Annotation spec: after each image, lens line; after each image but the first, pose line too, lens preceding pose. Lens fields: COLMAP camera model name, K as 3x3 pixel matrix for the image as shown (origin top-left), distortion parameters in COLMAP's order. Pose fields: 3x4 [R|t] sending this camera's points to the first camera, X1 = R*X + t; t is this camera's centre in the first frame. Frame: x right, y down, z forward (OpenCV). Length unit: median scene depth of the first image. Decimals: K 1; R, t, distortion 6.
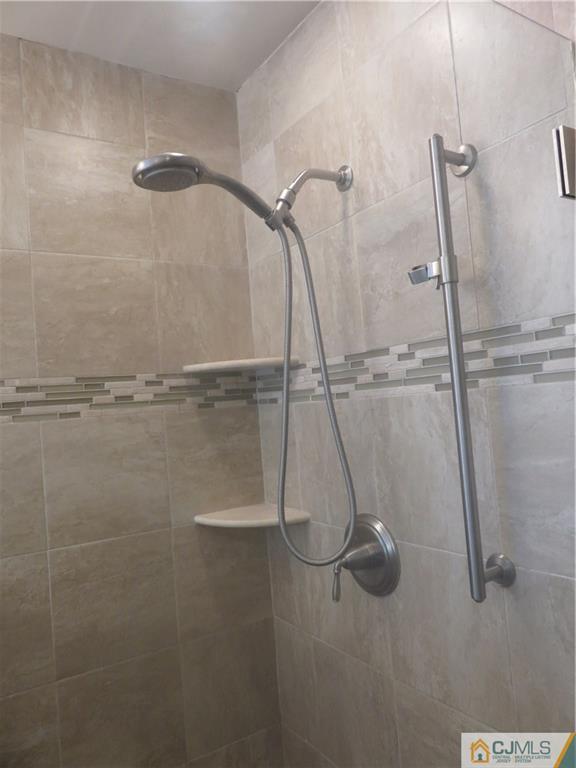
lens RADIAL K [[566.7, 0, 288.0], [0, 566.7, 384.0], [0, 0, 1]] dist [-0.002193, -0.003335]
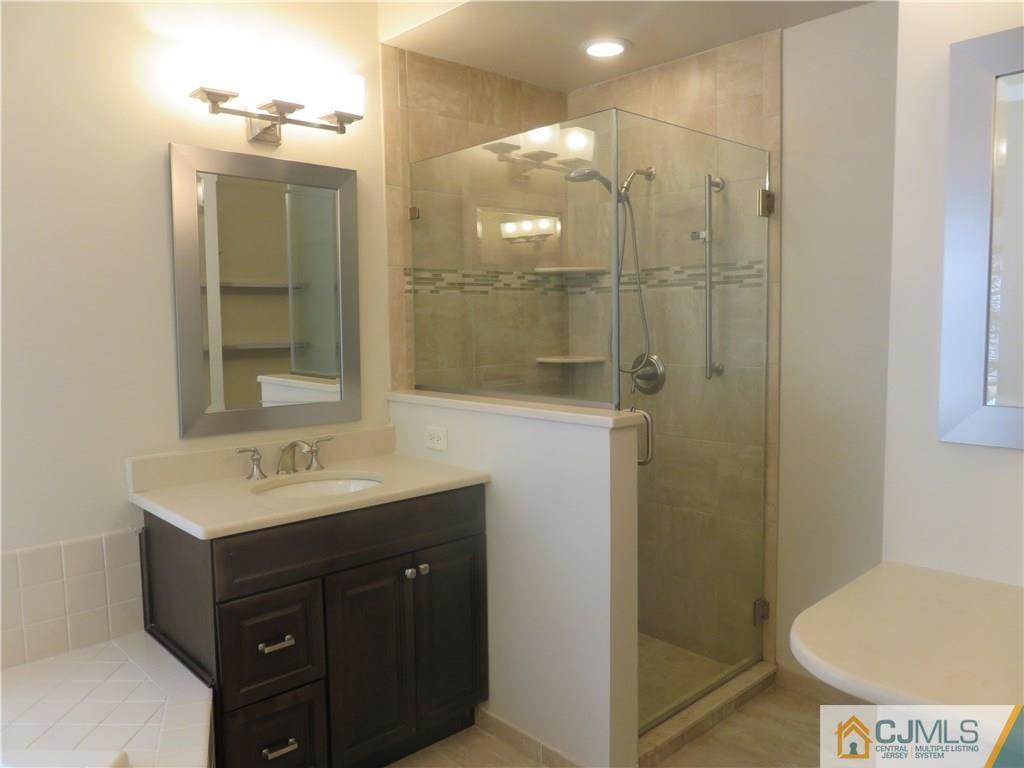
lens RADIAL K [[748.4, 0, 511.3], [0, 748.4, 389.1], [0, 0, 1]] dist [-0.035635, 0.000005]
pose [[0.983274, 0.039439, 0.177810, -0.808688], [-0.061069, 0.991150, 0.117863, 0.084151], [-0.171588, -0.126750, 0.976981, -1.503159]]
